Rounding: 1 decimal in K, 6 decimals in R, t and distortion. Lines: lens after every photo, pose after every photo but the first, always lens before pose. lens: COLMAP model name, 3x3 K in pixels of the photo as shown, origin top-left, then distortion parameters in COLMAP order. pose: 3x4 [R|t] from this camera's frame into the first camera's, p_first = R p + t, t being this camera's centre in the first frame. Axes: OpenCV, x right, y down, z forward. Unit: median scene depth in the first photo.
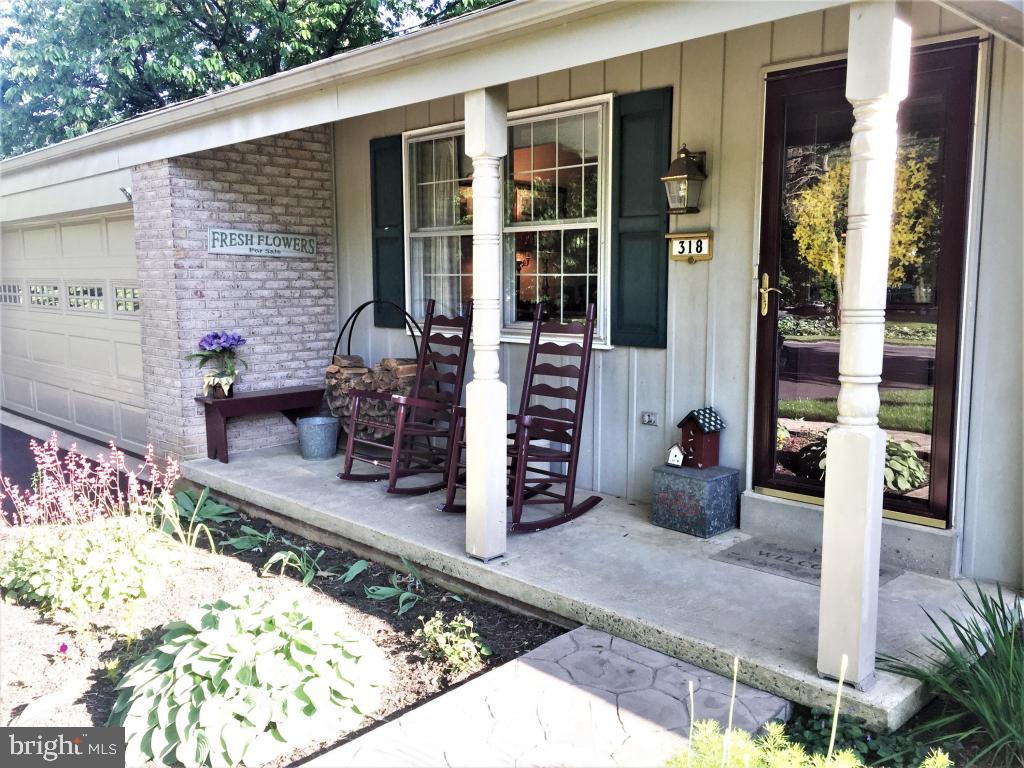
lens RADIAL K [[900.4, 0, 505.3], [0, 900.4, 415.1], [0, 0, 1]] dist [0.107913, -0.121185]
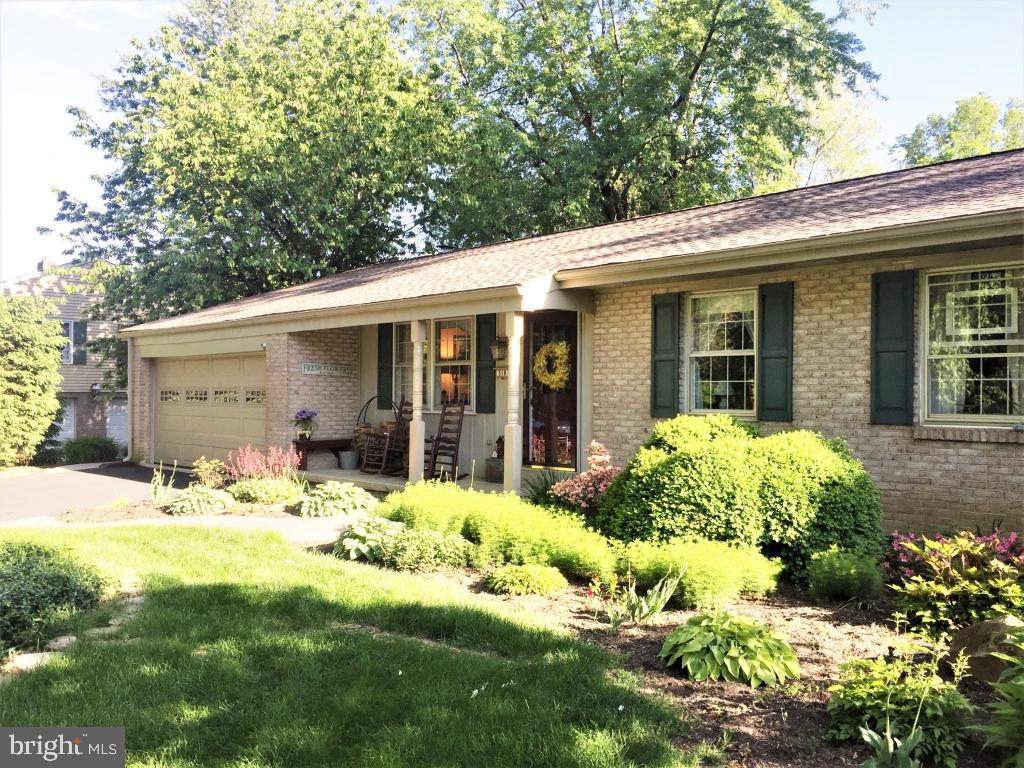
lens RADIAL K [[900.4, 0, 494.0], [0, 900.4, 395.8], [0, 0, 1]] dist [0.107913, -0.121185]
pose [[0.999853, 0.008818, -0.014701, 0.163002], [-0.010958, 0.988240, -0.152519, 0.197091], [0.013183, 0.152658, 0.988191, -1.113302]]
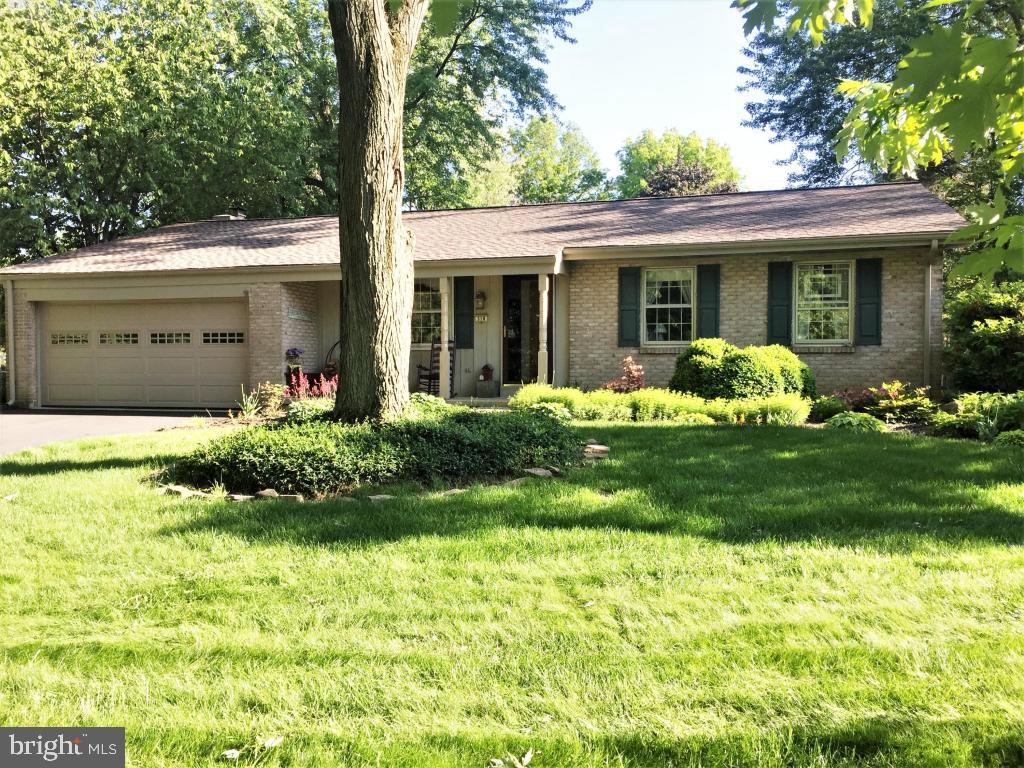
lens RADIAL K [[900.4, 0, 510.6], [0, 900.4, 389.7], [0, 0, 1]] dist [0.107913, -0.121185]
pose [[0.882091, -0.006073, 0.471041, -0.991768], [0.067316, 0.991280, -0.113278, 0.362805], [-0.466246, 0.131630, 0.874808, -1.531752]]
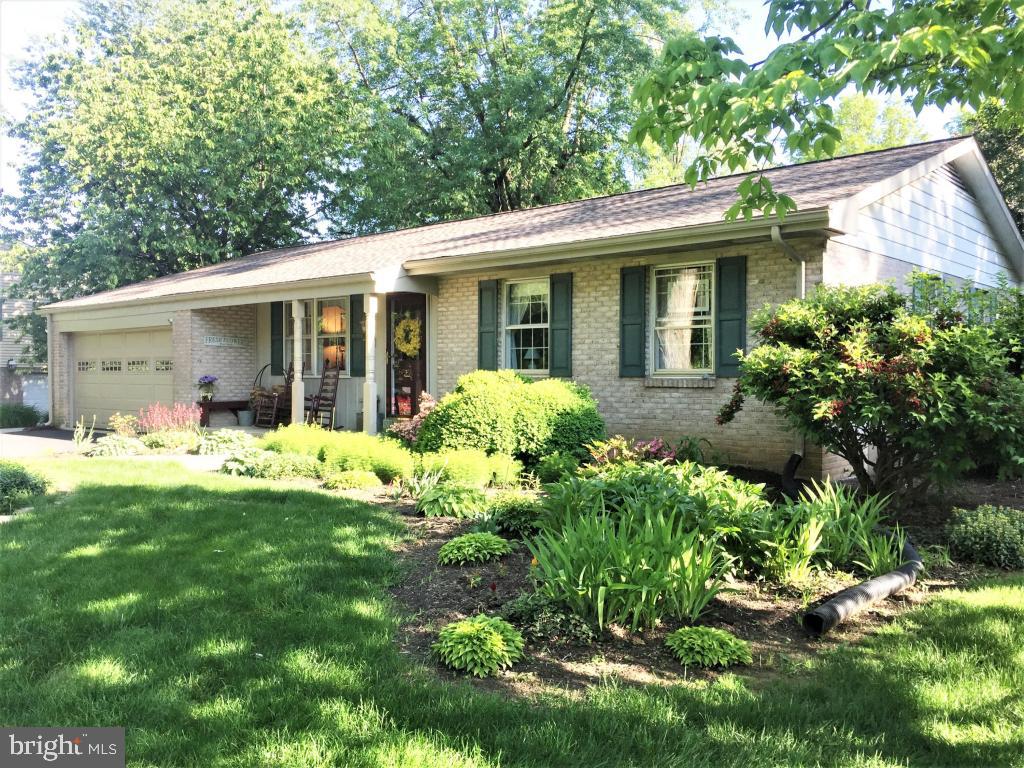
lens RADIAL K [[900.4, 0, 487.2], [0, 900.4, 396.7], [0, 0, 1]] dist [0.107913, -0.121185]
pose [[0.998211, 0.004291, 0.059635, 0.312962], [0.003517, 0.991480, -0.130209, 0.299947], [-0.059686, 0.130185, 0.989692, -1.546158]]
